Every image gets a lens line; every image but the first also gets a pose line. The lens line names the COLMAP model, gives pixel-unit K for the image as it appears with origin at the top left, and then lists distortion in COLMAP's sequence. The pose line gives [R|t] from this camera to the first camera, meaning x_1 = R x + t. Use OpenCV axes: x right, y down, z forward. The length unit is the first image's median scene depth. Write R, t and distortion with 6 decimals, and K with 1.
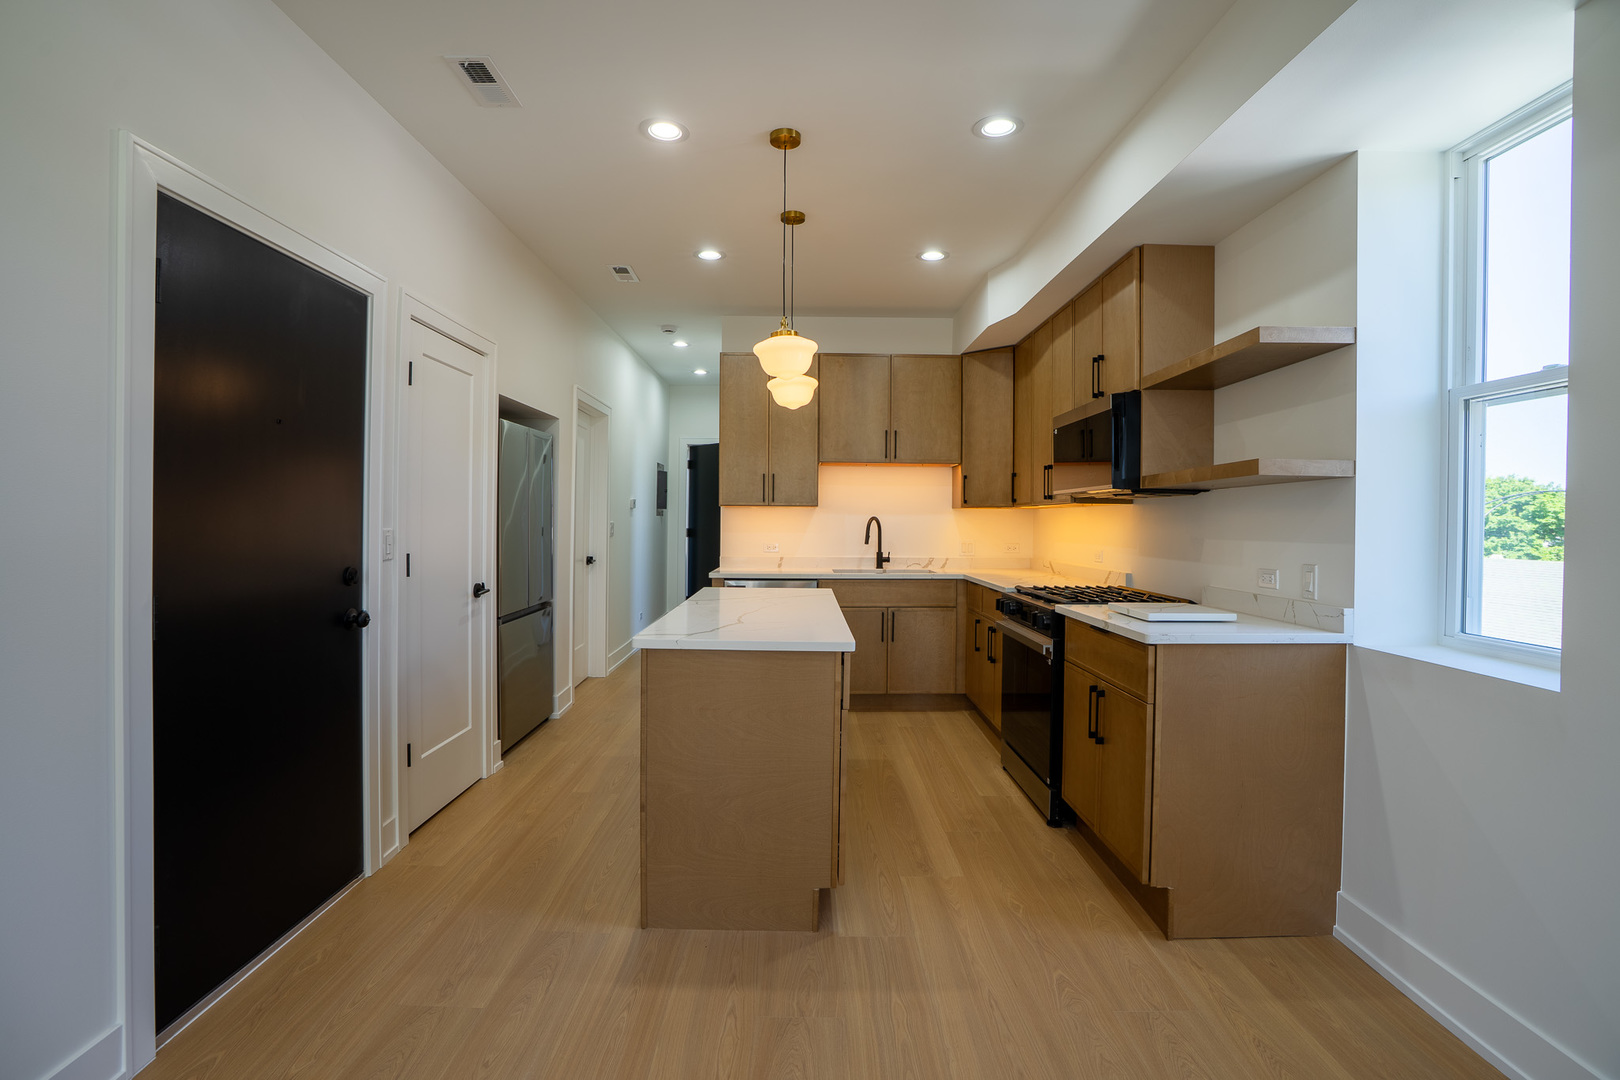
lens RADIAL K [[750.1, 0, 804.5], [0, 750.1, 528.1], [0, 0, 1]] dist [-0.053912, 0.018816]
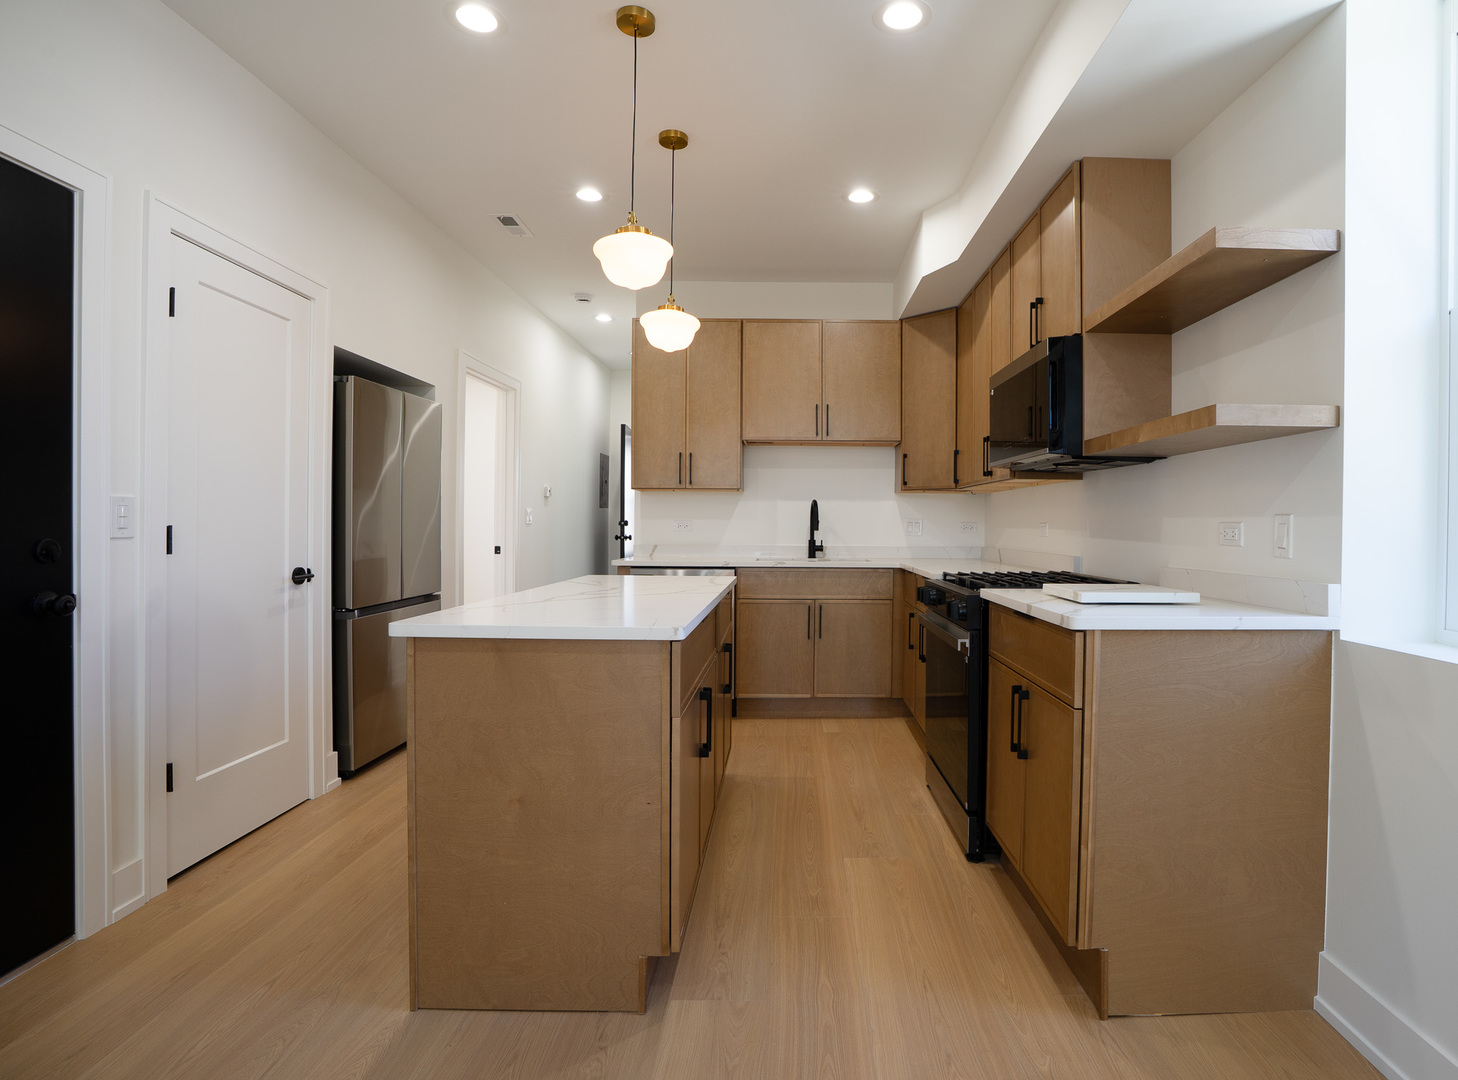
lens RADIAL K [[746.7, 0, 803.3], [0, 746.7, 533.7], [0, 0, 1]] dist [-0.020025, 0.002708]
pose [[0.999688, -0.001201, 0.024929, 0.119507], [0.001124, 0.999995, 0.003099, 0.037241], [-0.024933, -0.003070, 0.999684, 0.170725]]
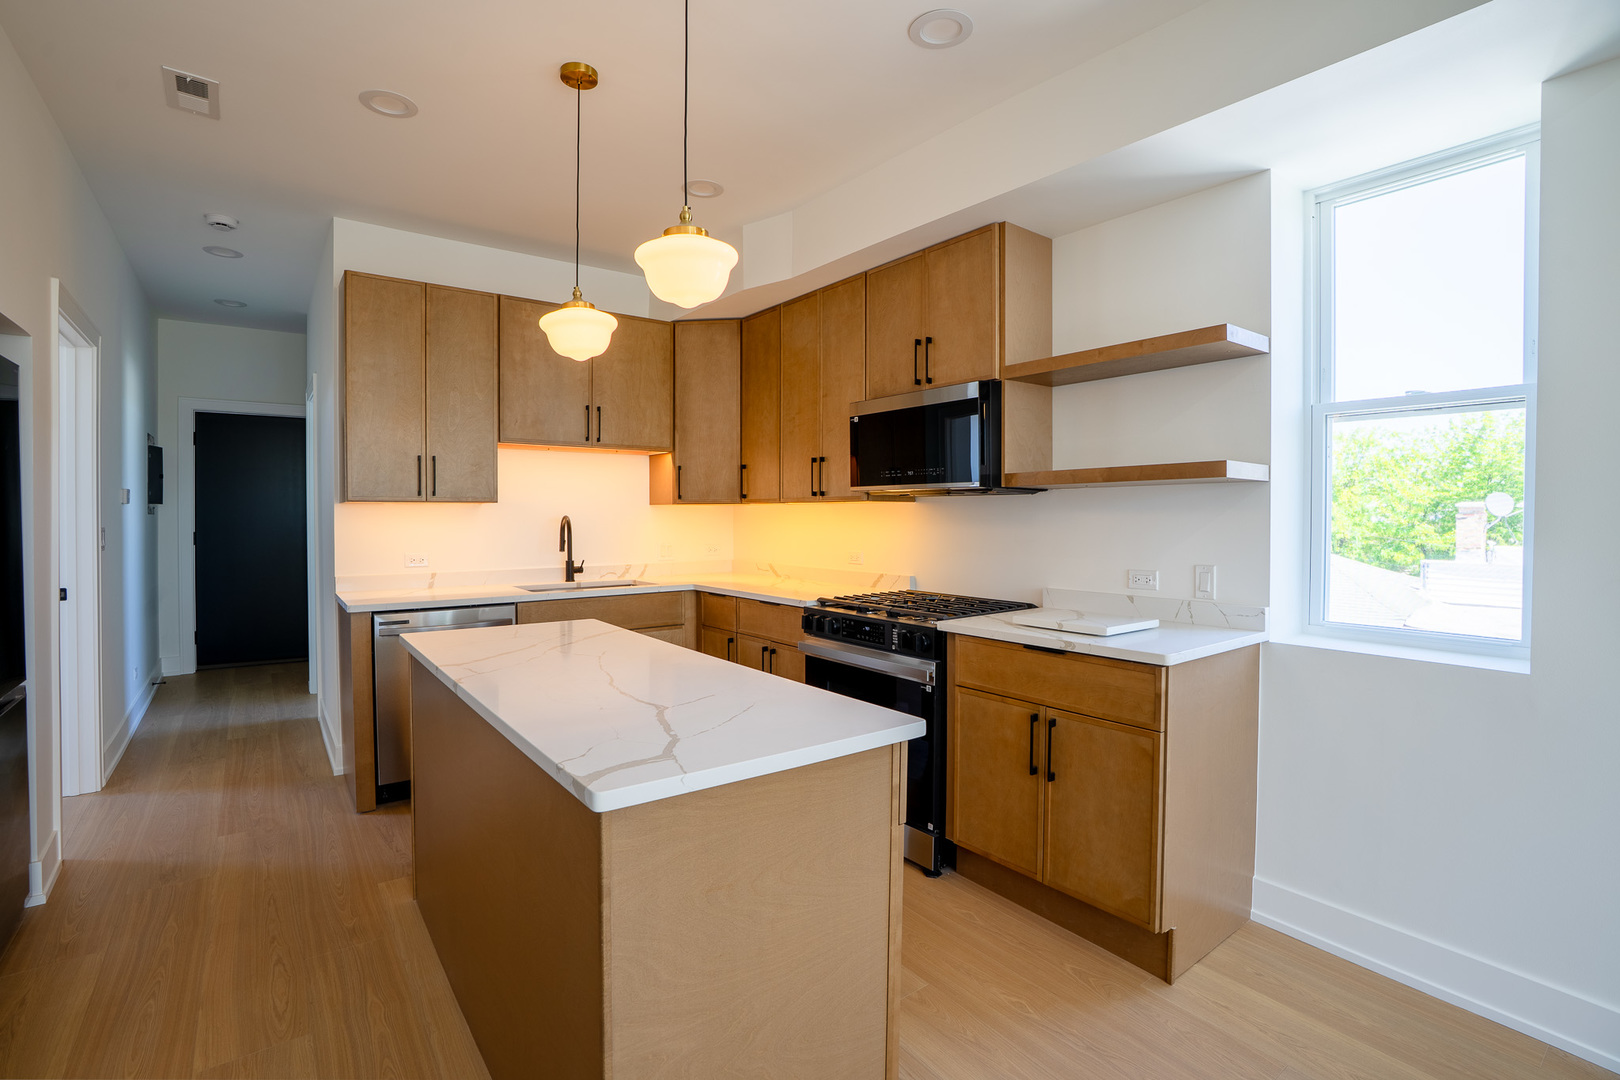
lens RADIAL K [[750.1, 0, 793.6], [0, 750.1, 533.0], [0, 0, 1]] dist [-0.053912, 0.018816]
pose [[0.805304, -0.023696, 0.592389, -0.306547], [0.012691, 0.999661, 0.022735, -0.020857], [-0.592726, -0.010791, 0.805332, 0.411277]]
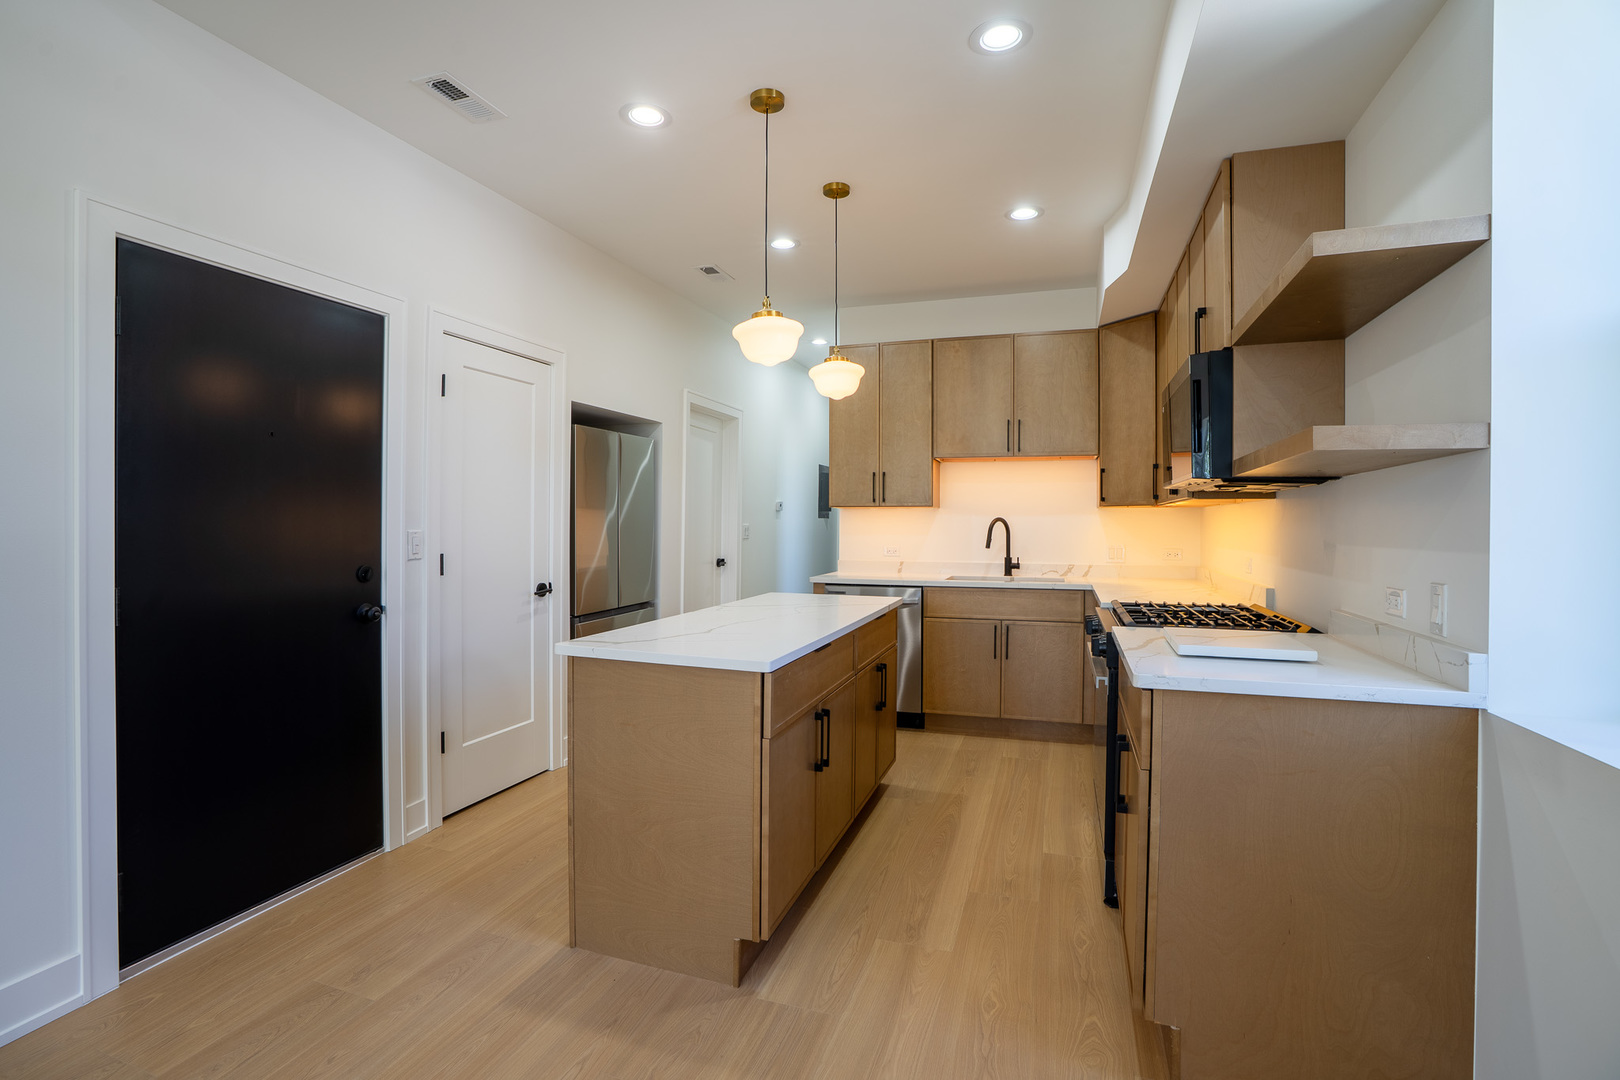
lens RADIAL K [[750.1, 0, 804.9], [0, 750.1, 528.7], [0, 0, 1]] dist [-0.053912, 0.018816]
pose [[0.944227, -0.001070, -0.329294, 0.291487], [0.000022, 0.999995, -0.003185, 0.001395], [0.329296, 0.003000, 0.944222, 0.149651]]
